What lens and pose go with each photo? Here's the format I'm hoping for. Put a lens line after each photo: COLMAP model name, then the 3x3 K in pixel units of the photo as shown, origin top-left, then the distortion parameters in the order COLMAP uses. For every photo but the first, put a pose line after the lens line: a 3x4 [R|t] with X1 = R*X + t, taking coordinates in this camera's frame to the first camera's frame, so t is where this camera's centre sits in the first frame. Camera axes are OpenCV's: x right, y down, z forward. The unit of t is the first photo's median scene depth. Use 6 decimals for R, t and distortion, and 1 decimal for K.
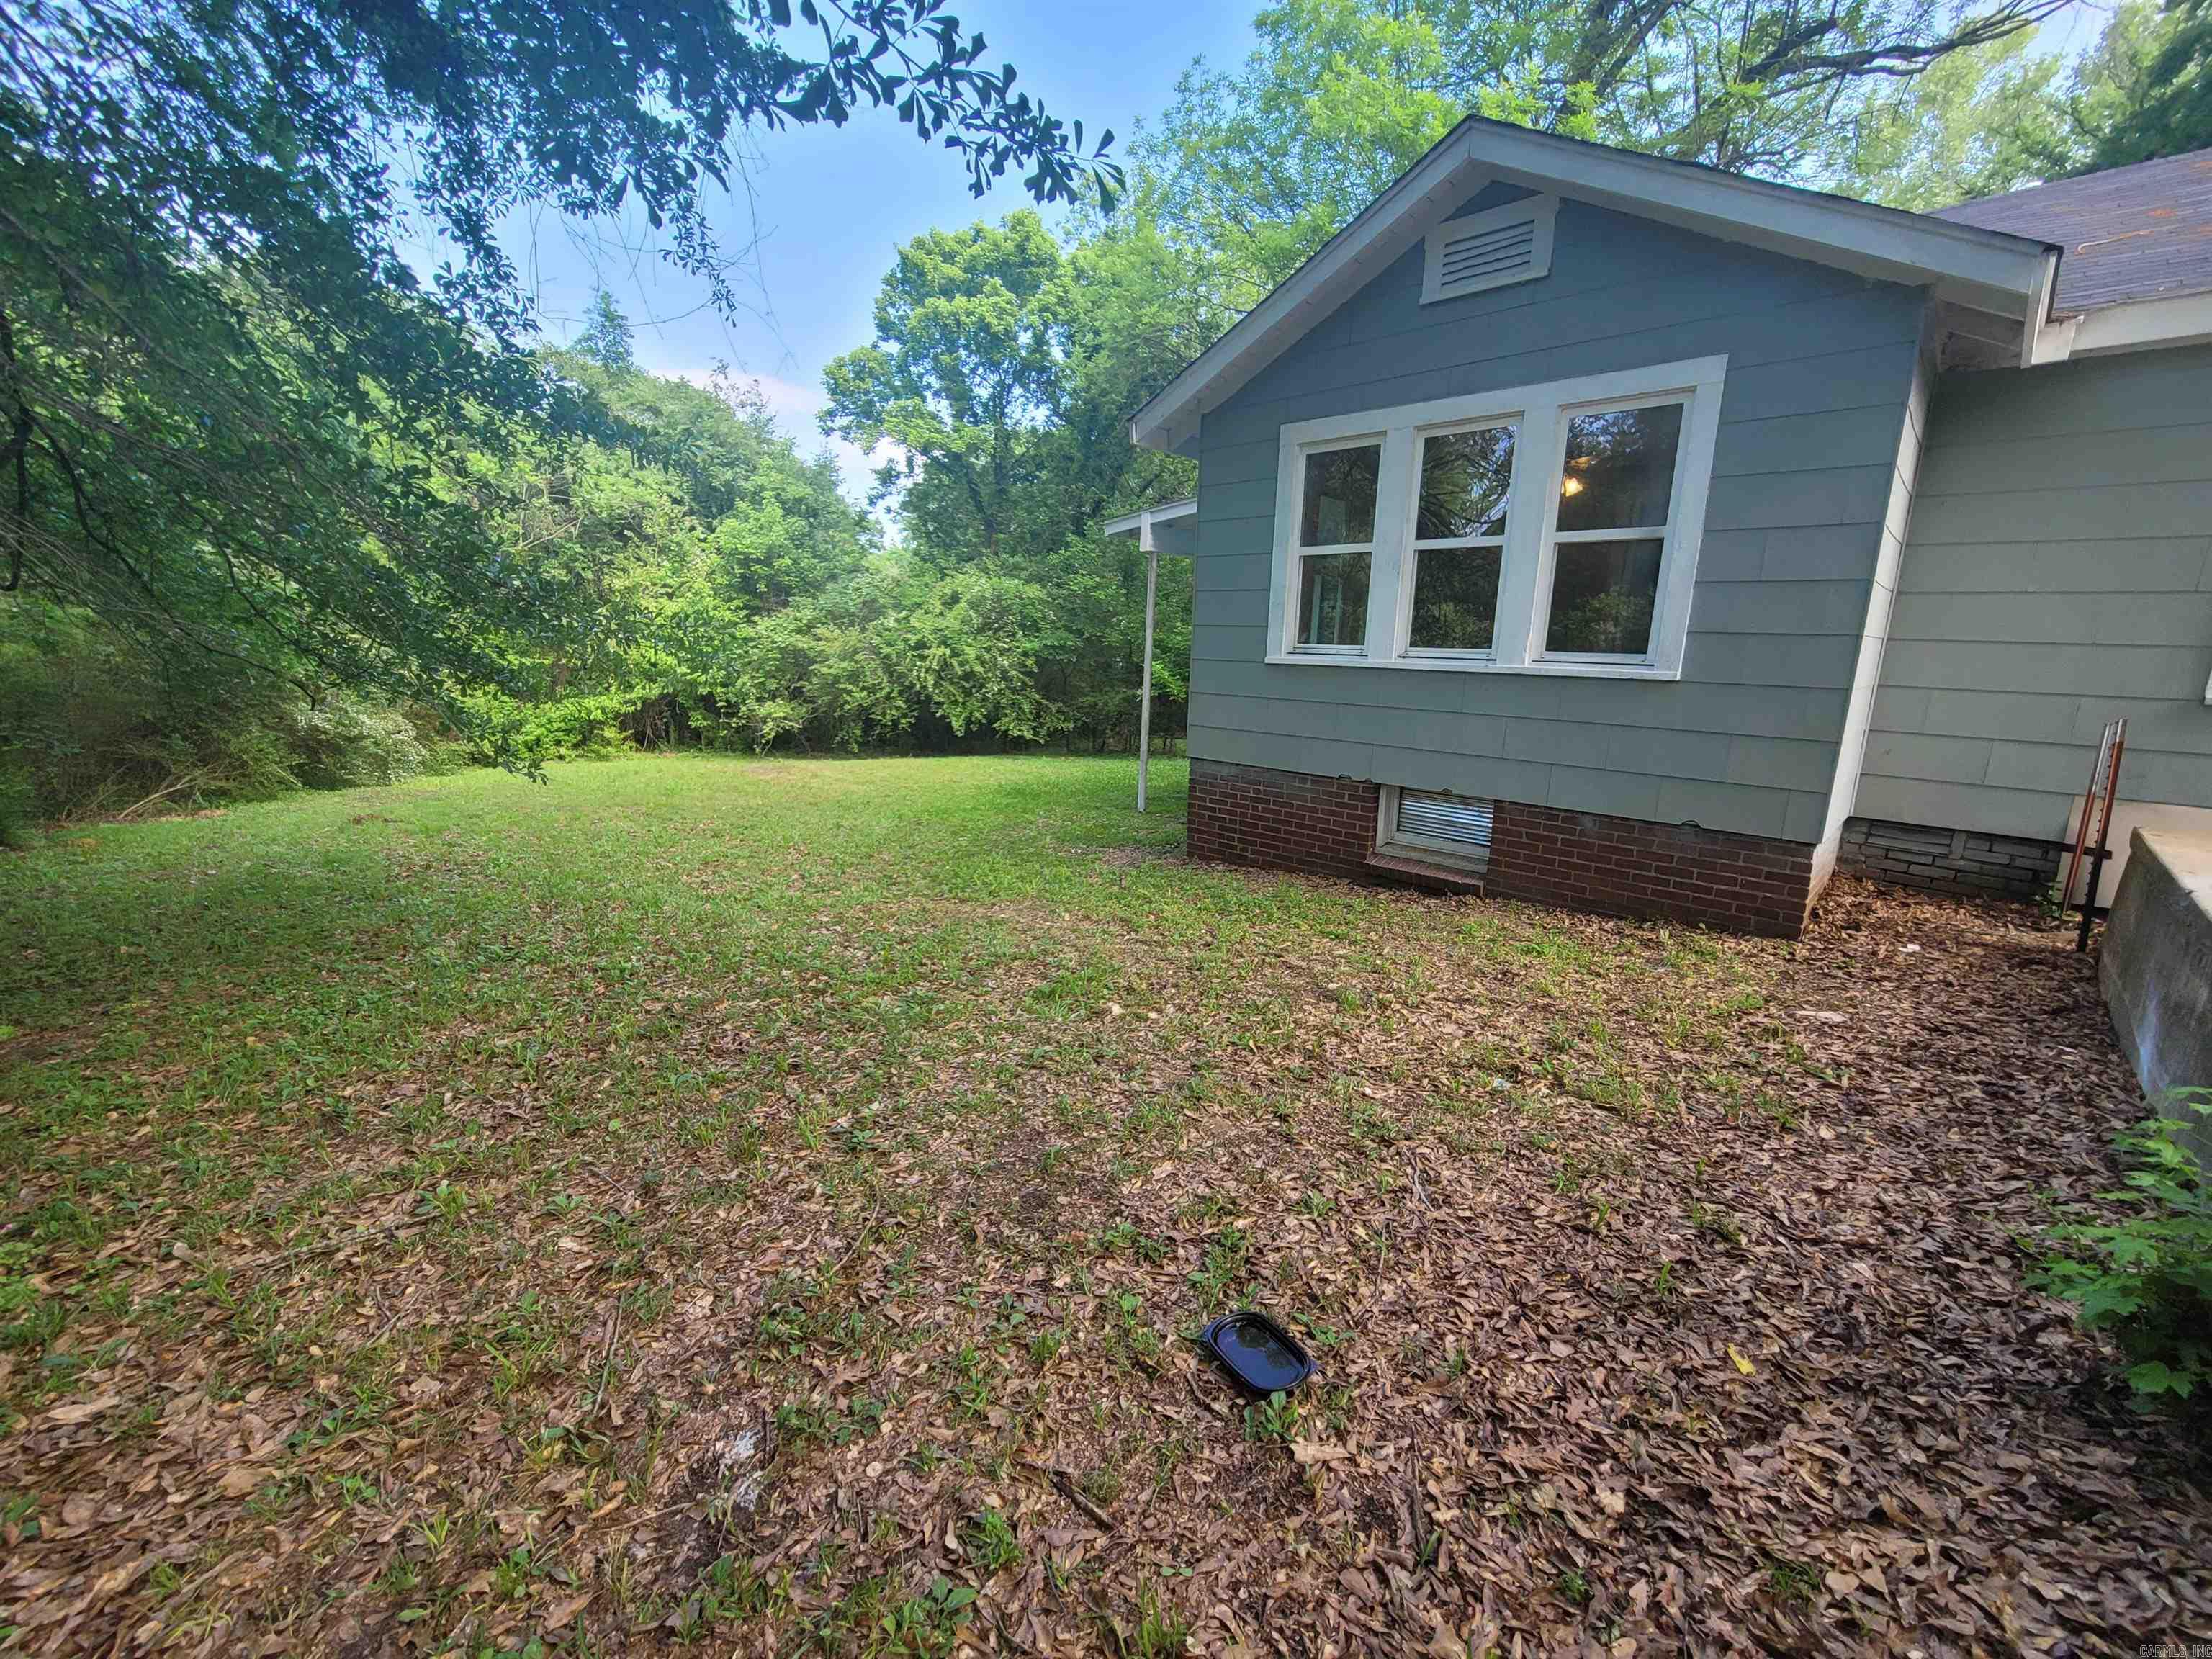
lens RADIAL K [[909.4, 0, 1119.6], [0, 909.4, 835.3], [0, 0, 1]] dist [-0.000173, 0.001856]
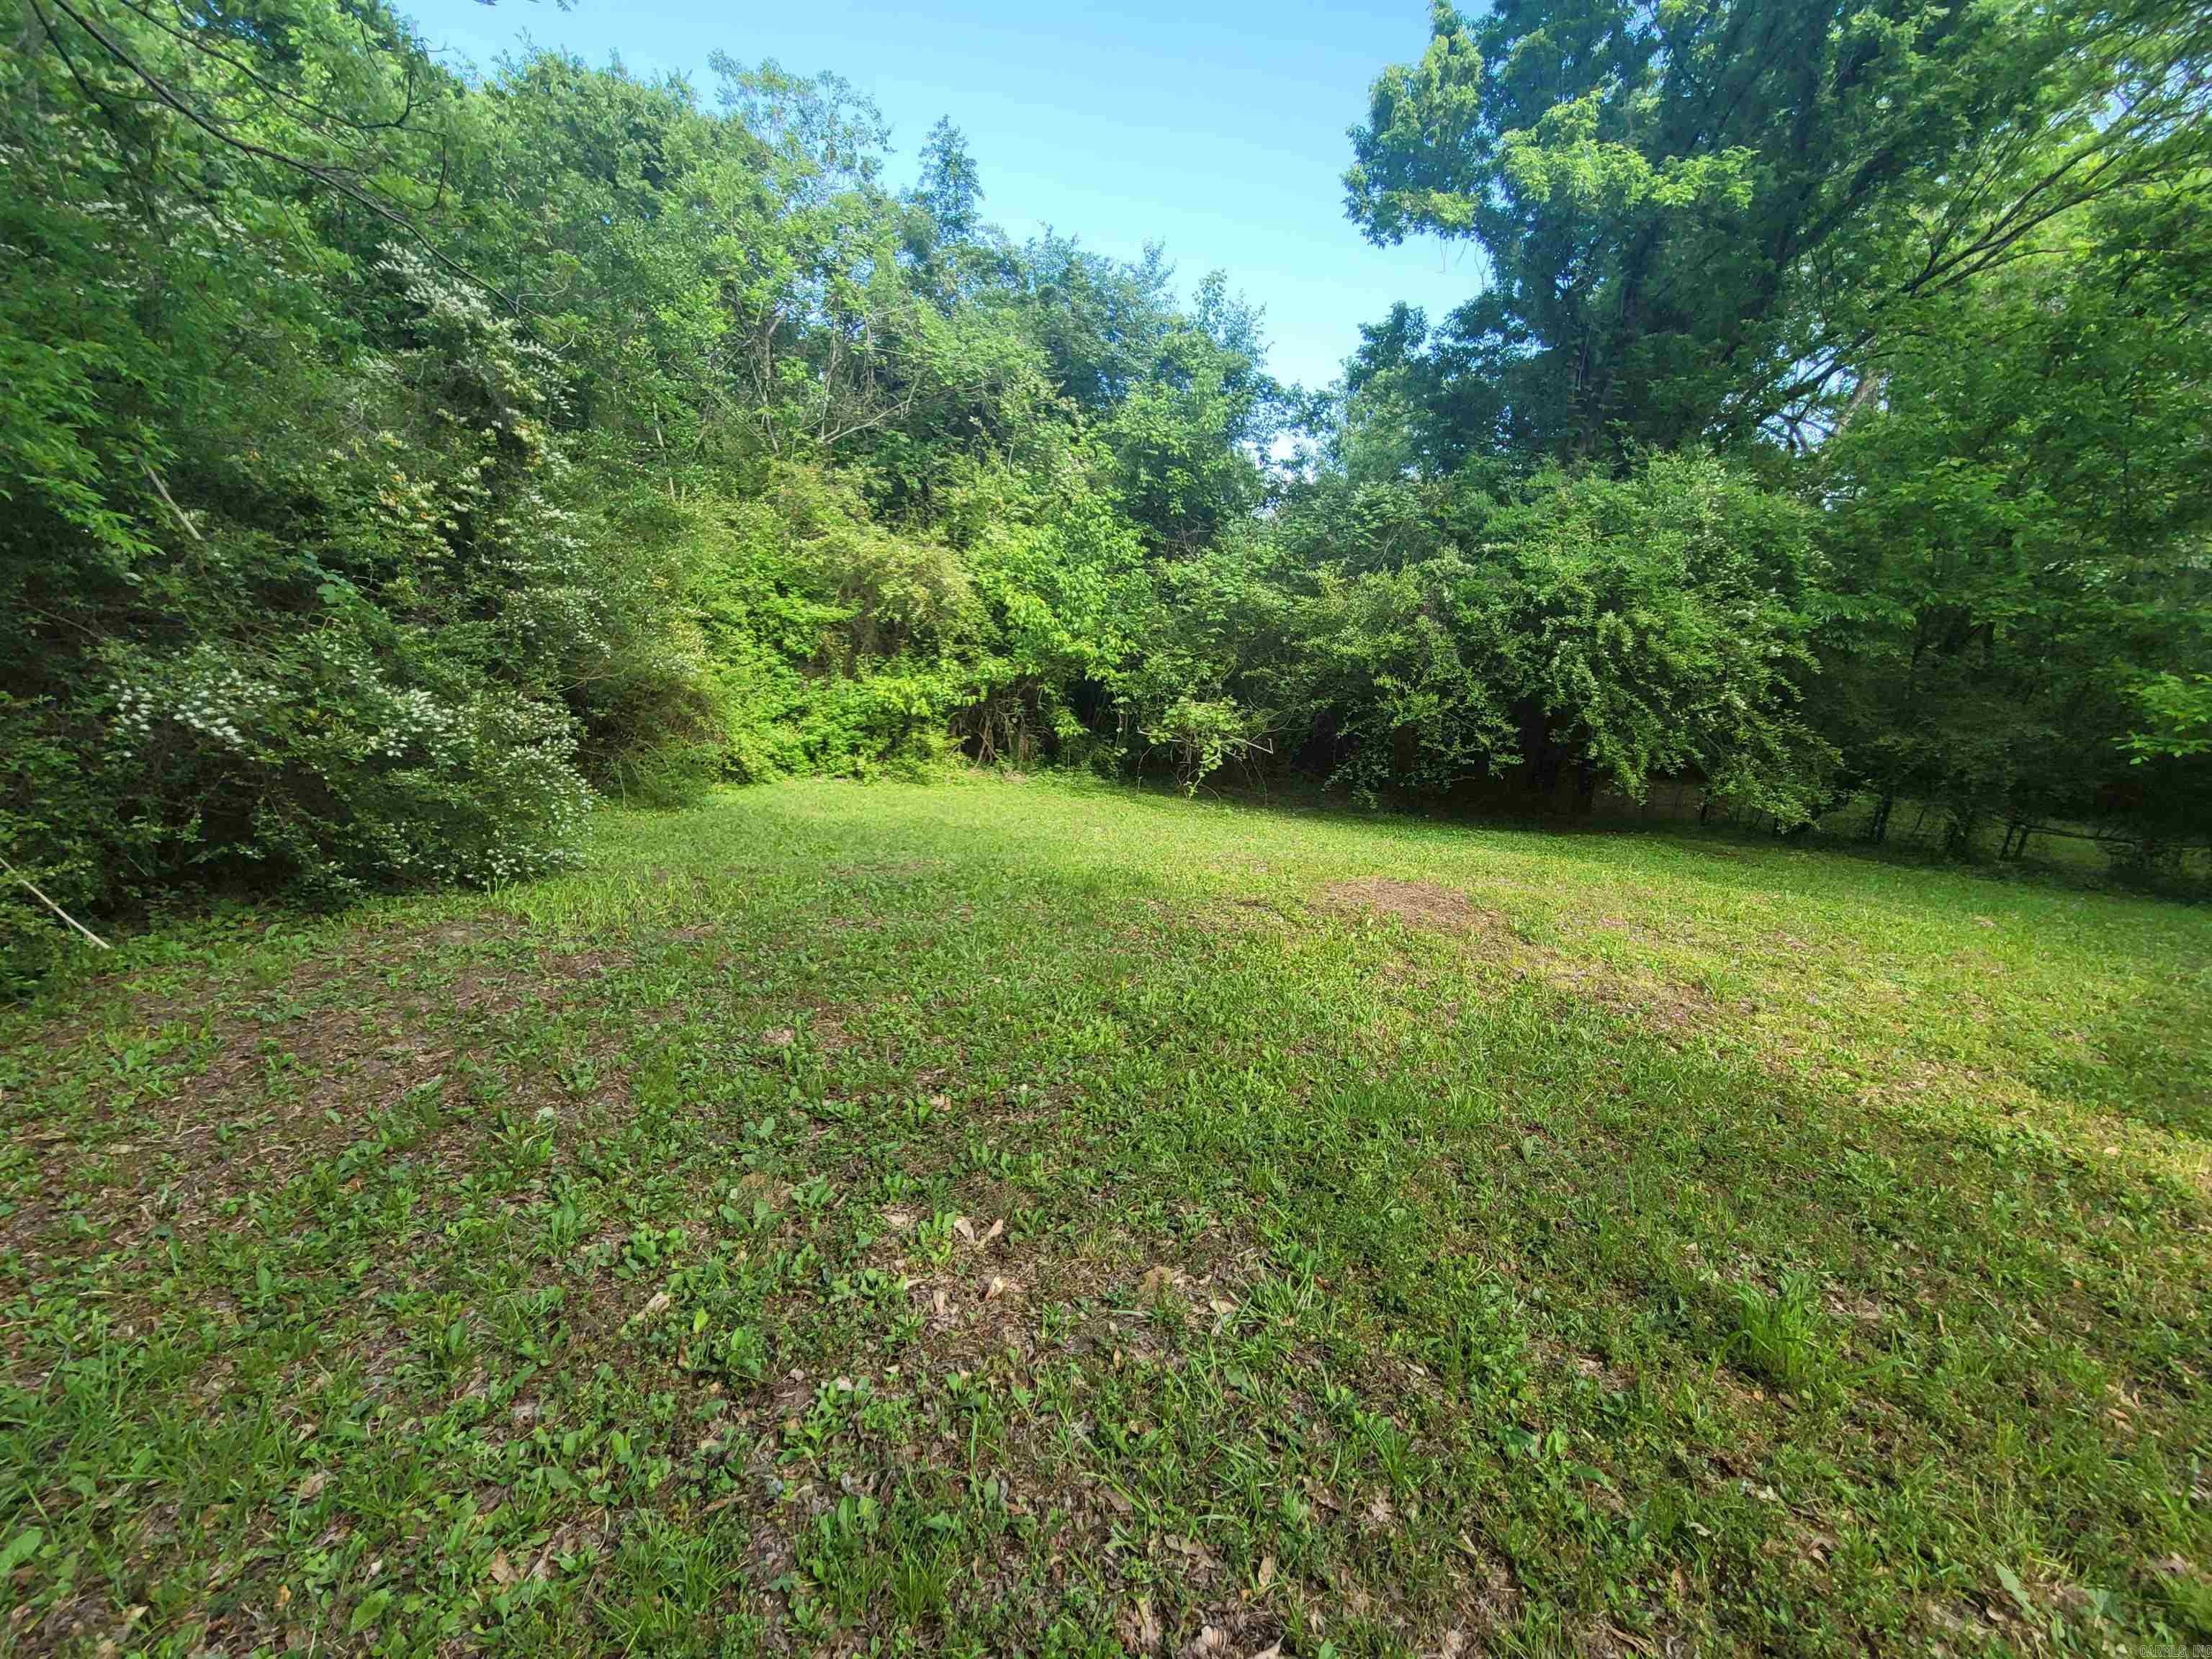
lens RADIAL K [[909.4, 0, 1093.7], [0, 909.4, 830.1], [0, 0, 1]] dist [-0.000173, 0.001856]
pose [[0.966953, 0.095450, -0.236413, -0.315204], [-0.096366, 0.995316, 0.007705, -0.067451], [0.236041, 0.015332, 0.971622, 0.452697]]
